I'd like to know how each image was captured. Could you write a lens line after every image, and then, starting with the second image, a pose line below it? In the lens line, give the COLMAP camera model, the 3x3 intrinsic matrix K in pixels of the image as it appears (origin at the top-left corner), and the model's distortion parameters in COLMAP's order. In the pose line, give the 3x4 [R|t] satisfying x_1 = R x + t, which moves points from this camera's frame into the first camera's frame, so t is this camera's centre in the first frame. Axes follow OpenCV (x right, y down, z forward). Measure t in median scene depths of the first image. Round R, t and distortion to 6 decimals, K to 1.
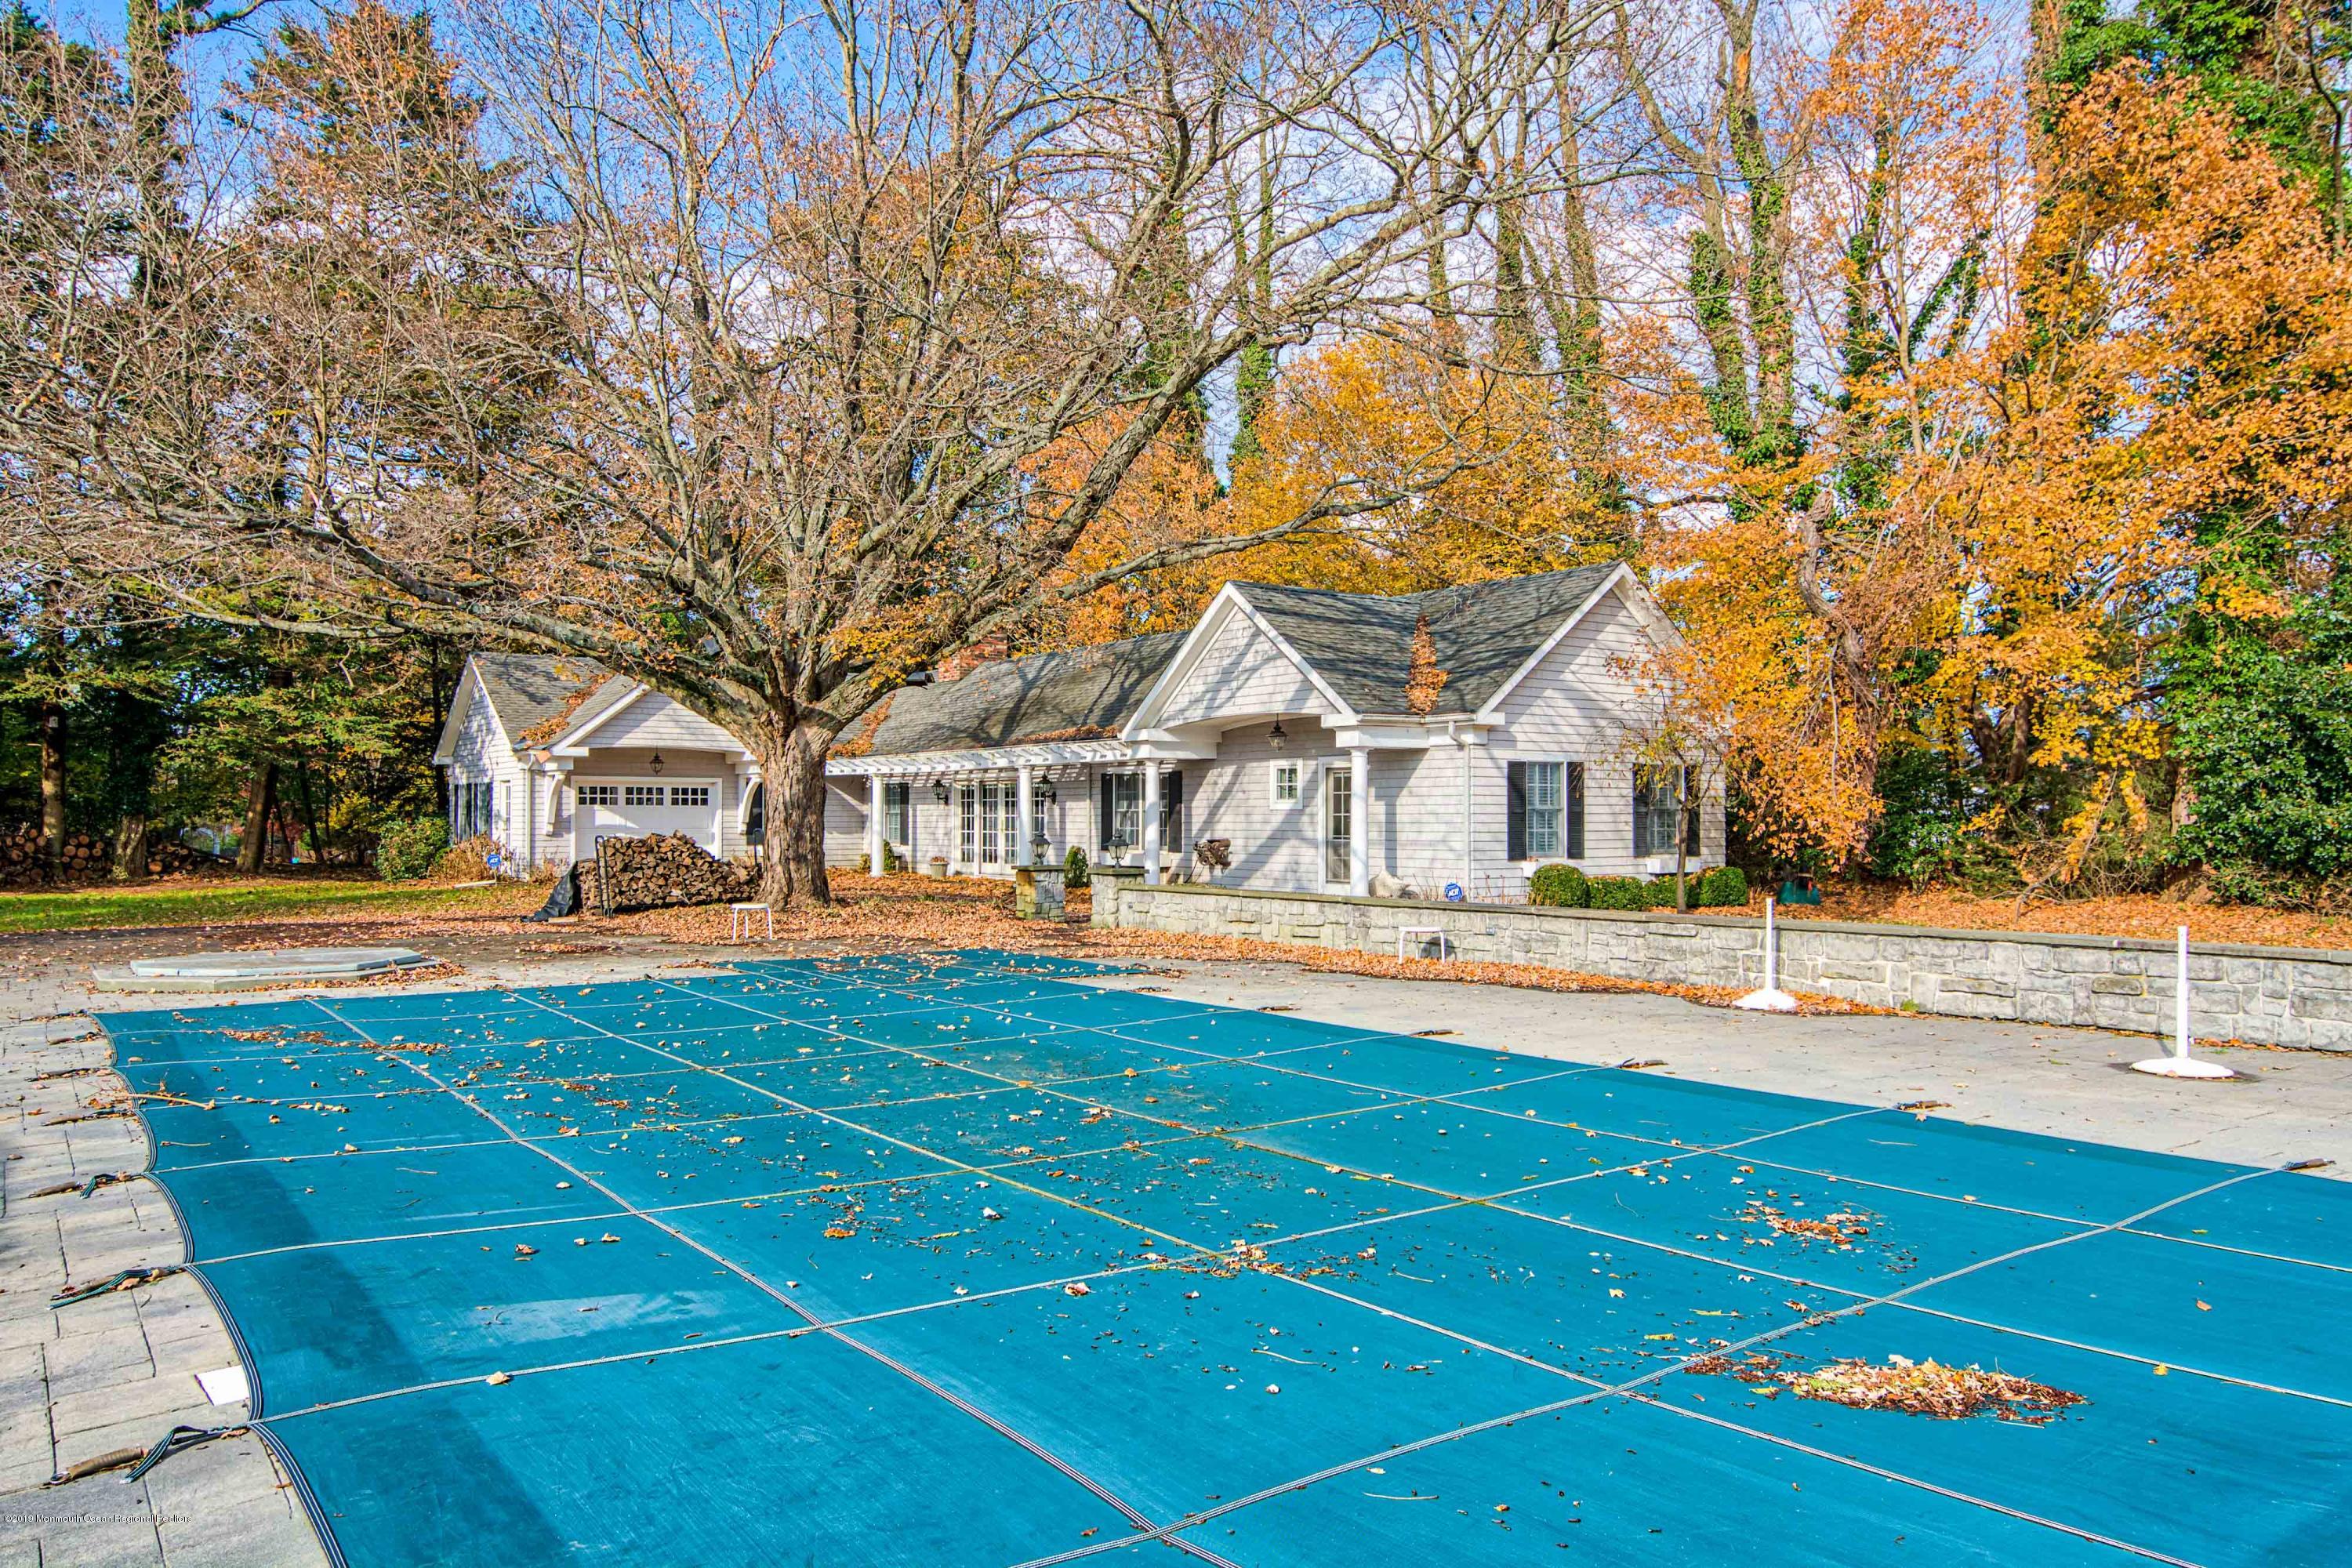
lens RADIAL K [[1642.3, 0, 1176.0], [0, 1642.3, 784.0], [0, 0, 1]] dist [0.037430, 0.001119]
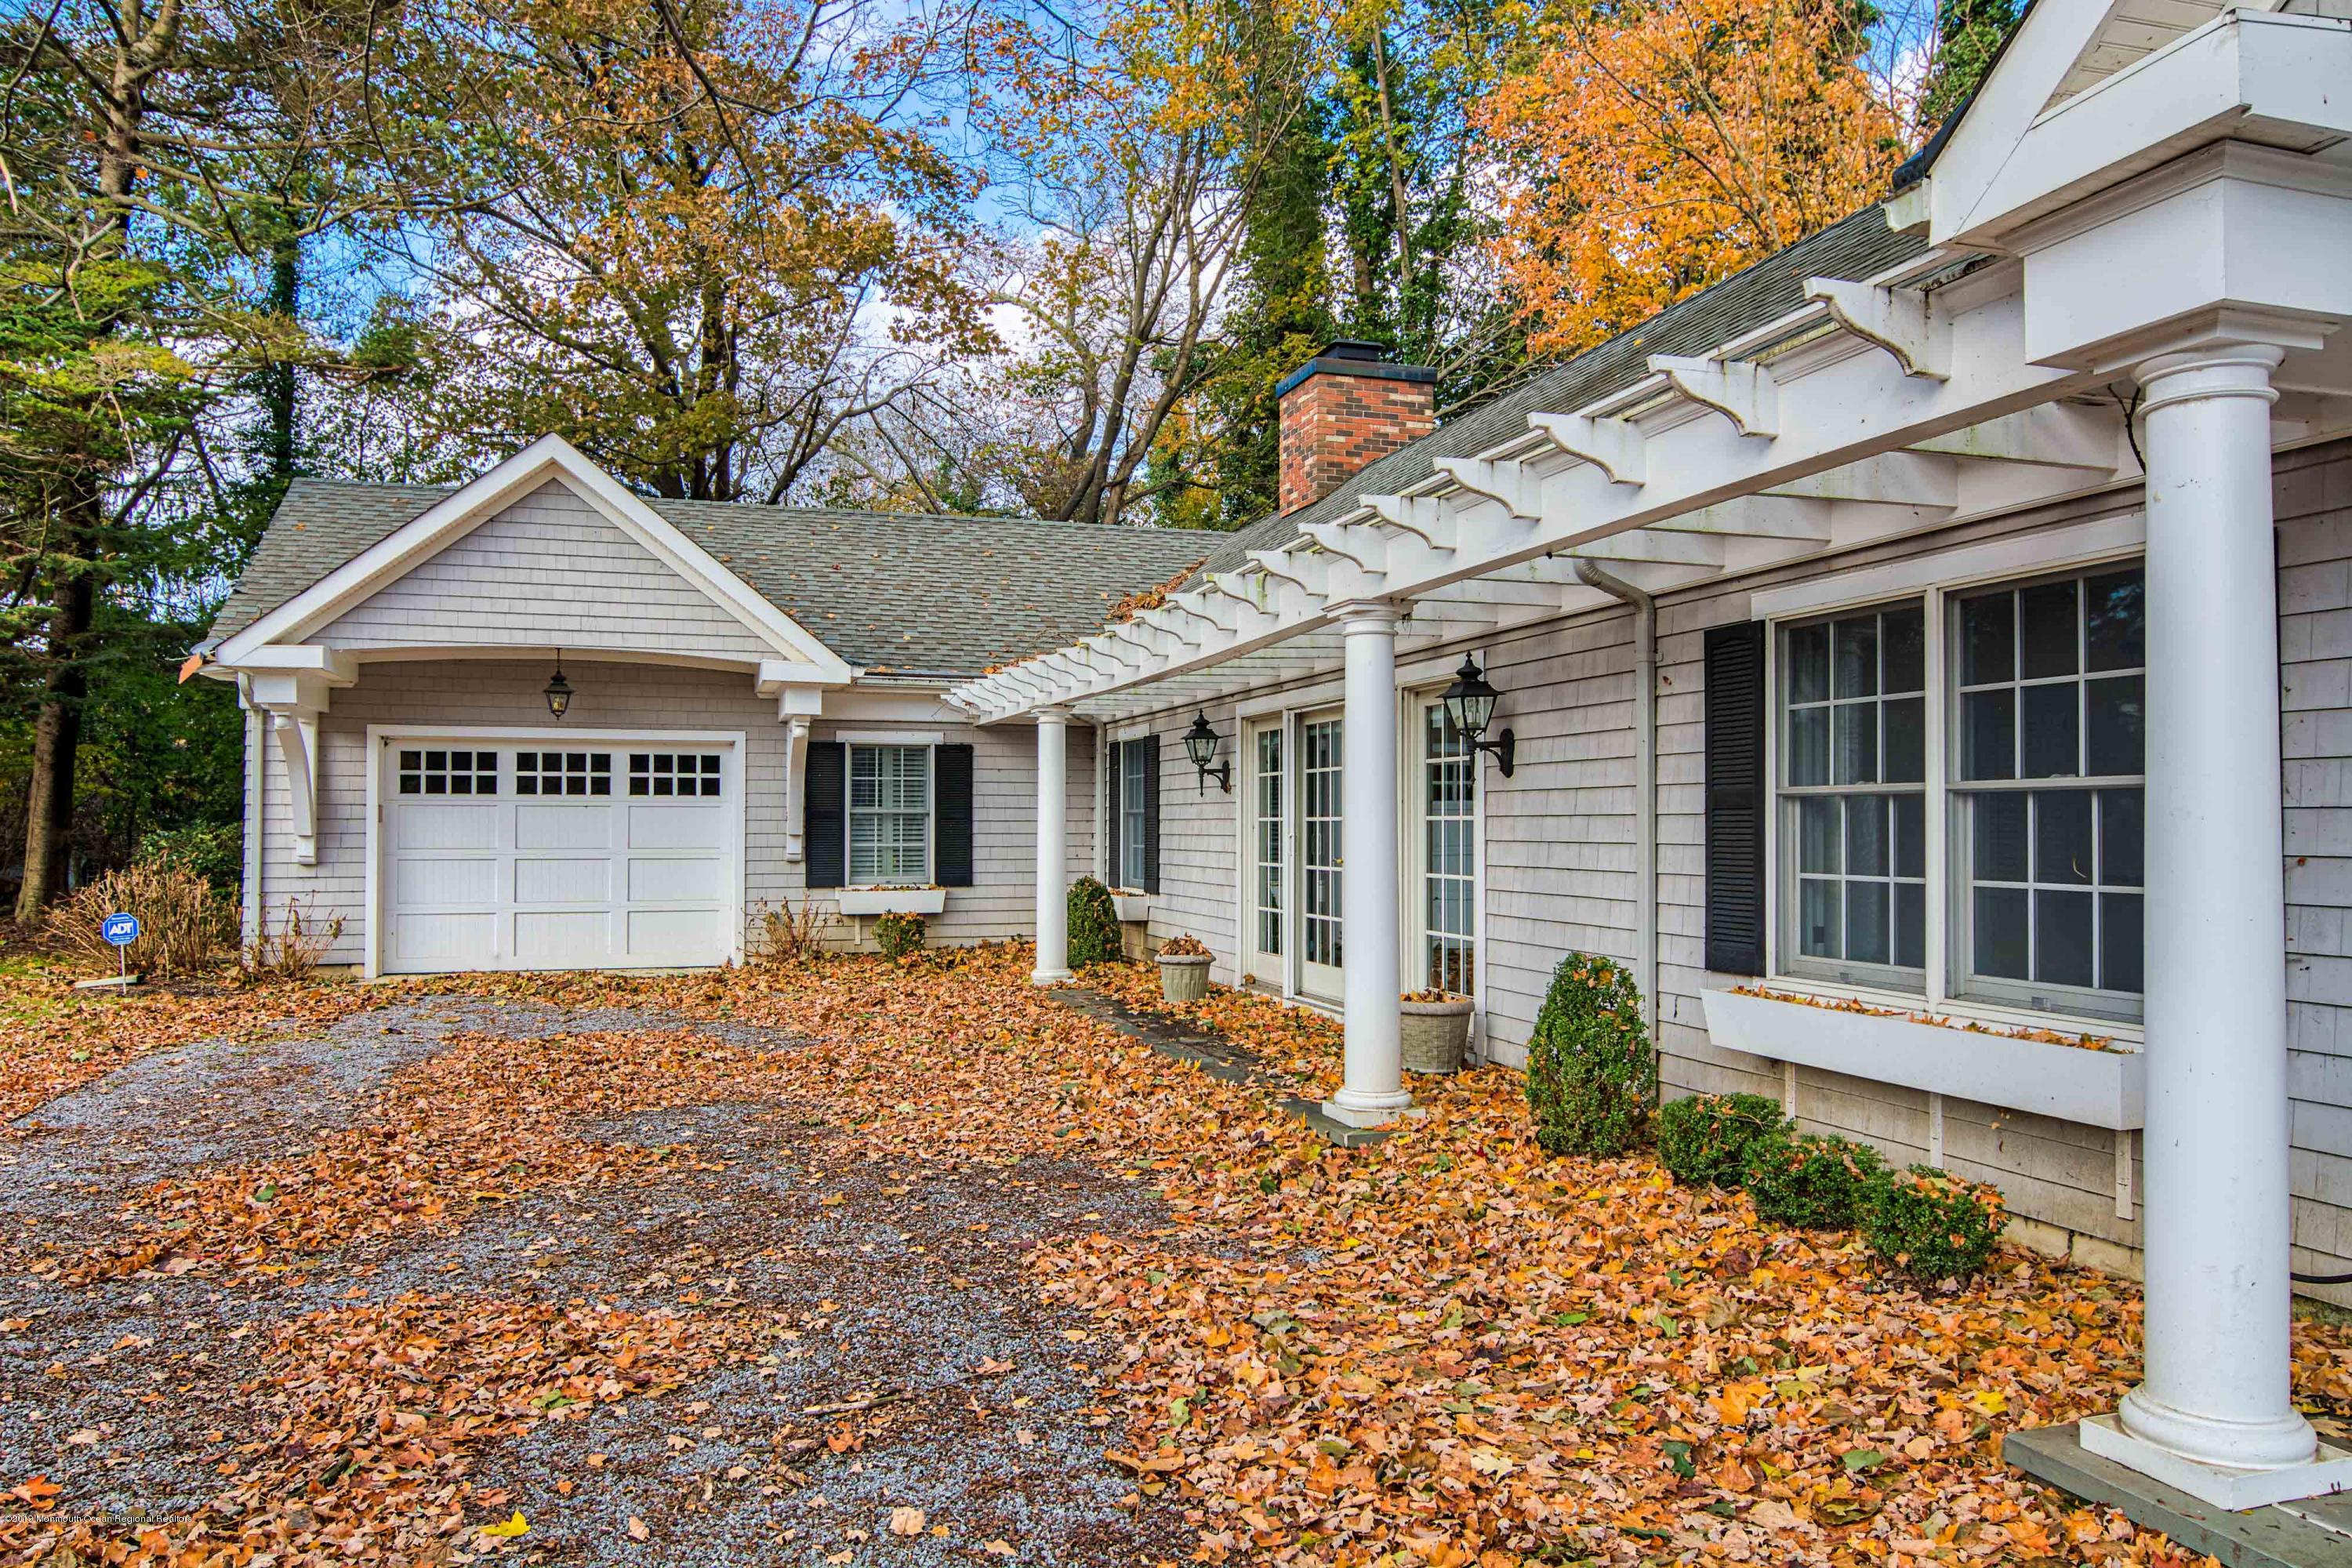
lens RADIAL K [[1642.3, 0, 1176.0], [0, 1642.3, 784.0], [0, 0, 1]] dist [0.037430, 0.001119]
pose [[0.957133, -0.007220, -0.289560, -0.045946], [0.006340, 0.999972, -0.003977, 0.014293], [0.289580, 0.001971, 0.957152, 0.699950]]
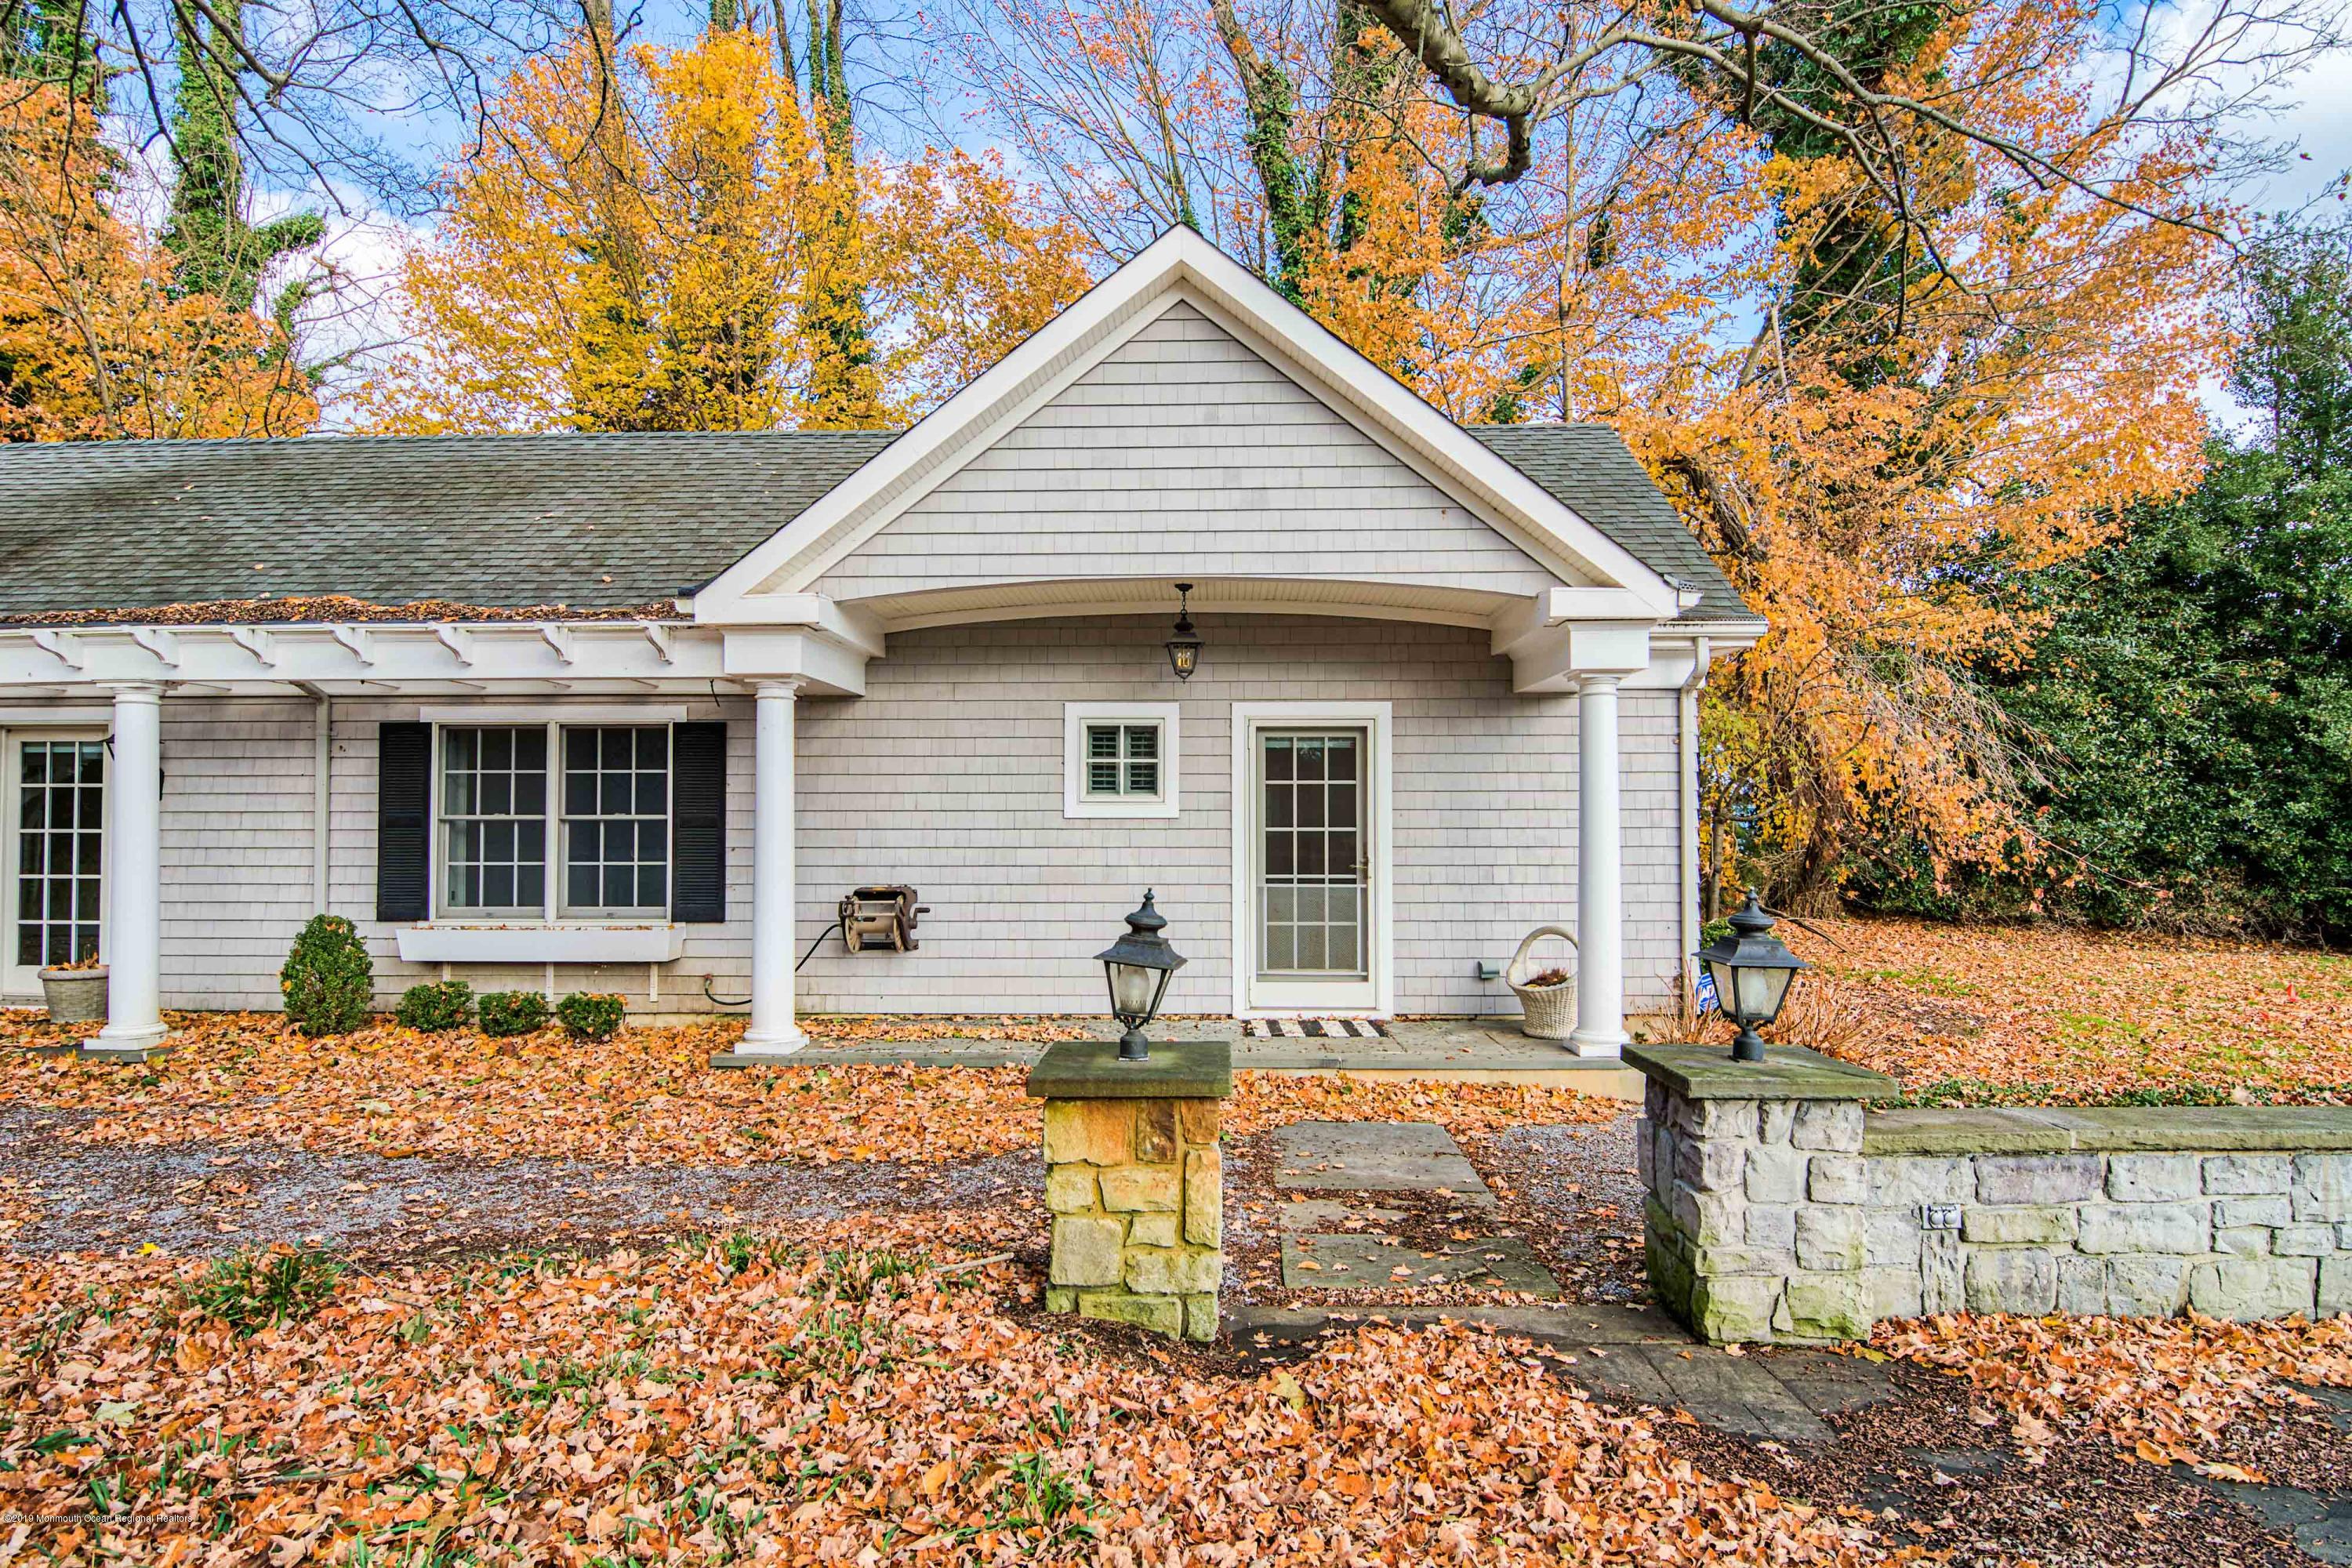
lens RADIAL K [[1206.0, 0, 1176.0], [0, 1206.0, 784.0], [0, 0, 1]] dist [0.000646, -0.000134]
pose [[0.592840, 0.030801, 0.804731, -0.148435], [-0.017774, 0.999525, -0.025164, 0.011341], [-0.805124, 0.000615, 0.593106, 0.626118]]
